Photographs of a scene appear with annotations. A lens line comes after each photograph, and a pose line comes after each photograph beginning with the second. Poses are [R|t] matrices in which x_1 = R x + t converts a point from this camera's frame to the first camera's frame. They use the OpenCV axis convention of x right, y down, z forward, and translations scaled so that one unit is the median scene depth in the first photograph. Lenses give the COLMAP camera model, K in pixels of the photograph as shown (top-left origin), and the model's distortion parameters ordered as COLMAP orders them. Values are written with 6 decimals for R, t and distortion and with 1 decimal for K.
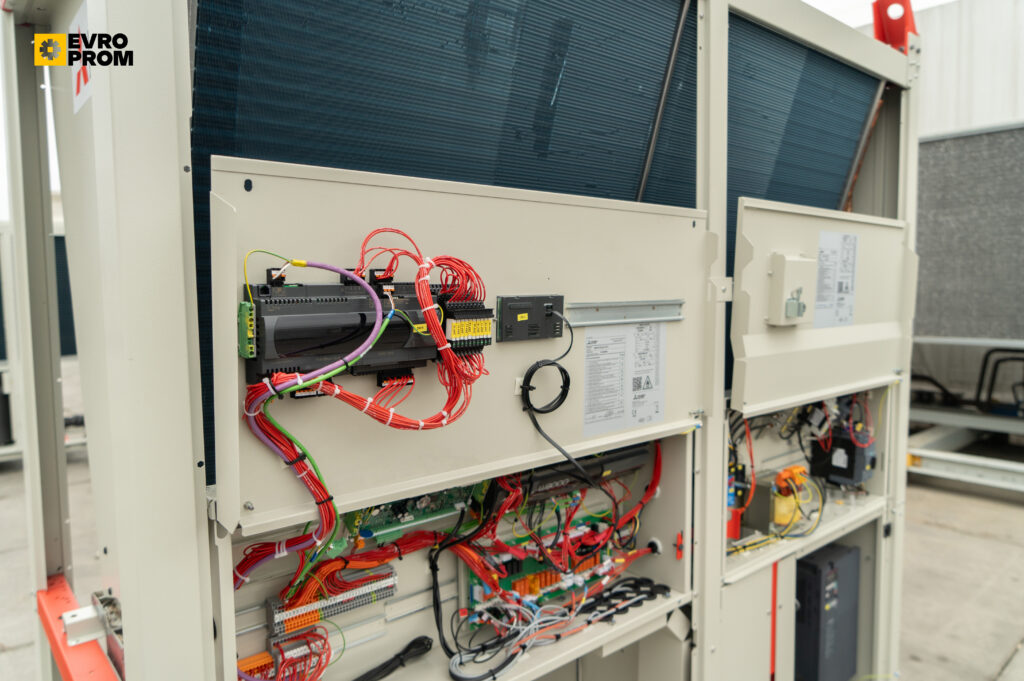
lens RADIAL K [[699.1, 0, 512.7], [0, 699.1, 341.7], [0, 0, 1]] dist [-0.029975, 0.006405]
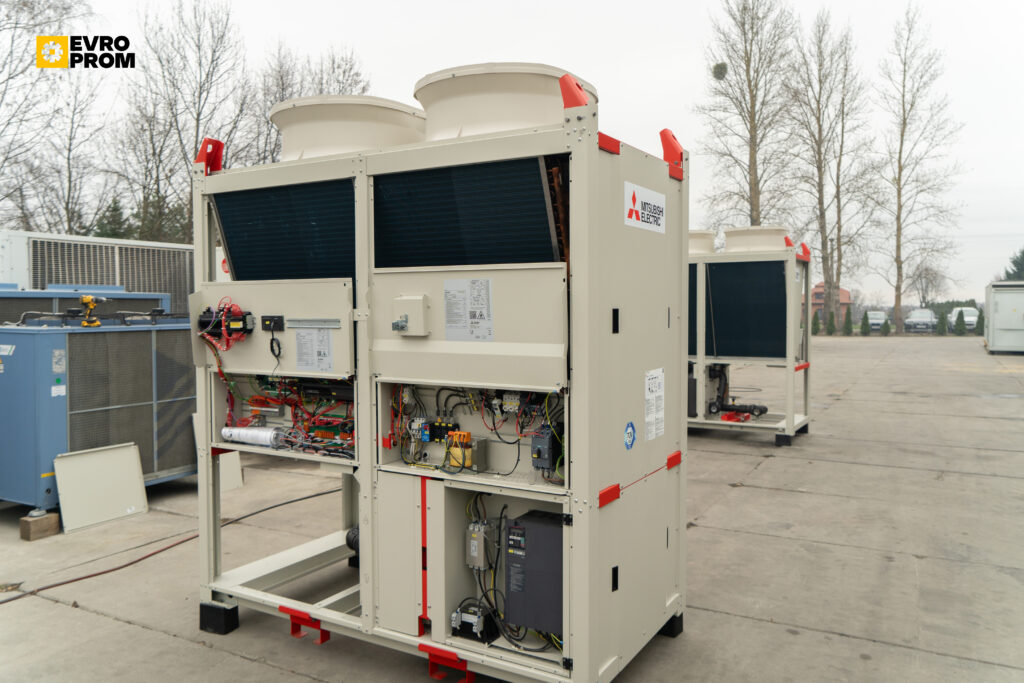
lens RADIAL K [[775.0, 0, 507.7], [0, 775.0, 341.7], [0, 0, 1]] dist [0.027867, 0.003744]
pose [[0.310009, 0.037414, -0.949997, 3.026039], [-0.081993, 0.996555, 0.012491, -0.068856], [0.947192, 0.074021, 0.312008, 0.800714]]
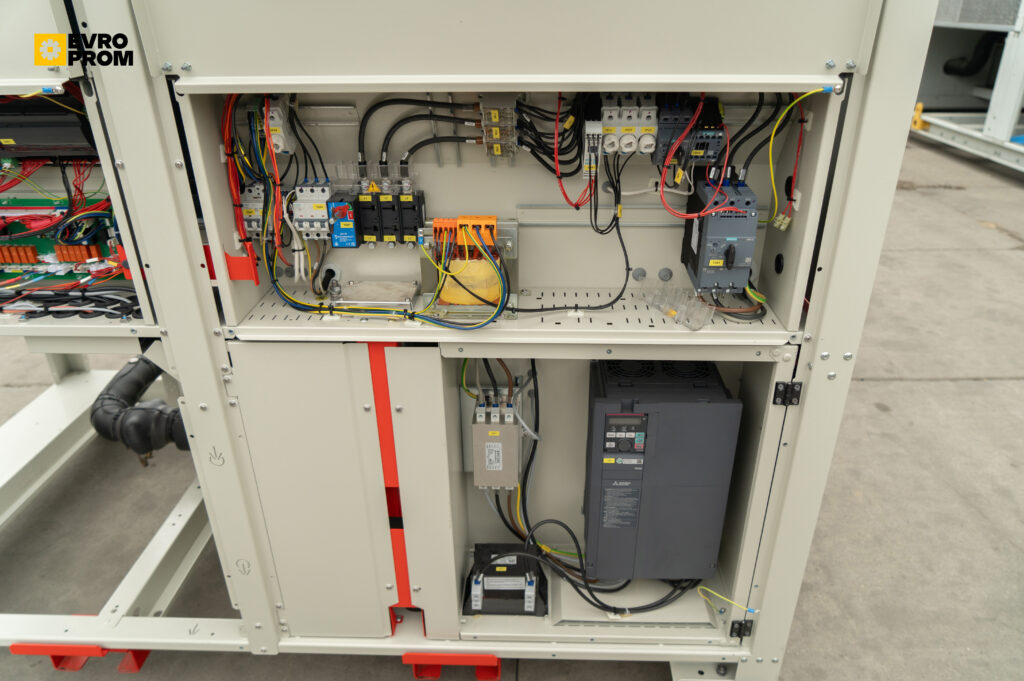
lens RADIAL K [[699.1, 0, 512.9], [0, 699.1, 341.2], [0, 0, 1]] dist [-0.029975, 0.006405]
pose [[0.734468, 0.298206, -0.609615, 1.198906], [-0.053040, 0.920760, 0.386506, 0.073161], [0.676568, -0.251543, 0.692086, 0.869044]]
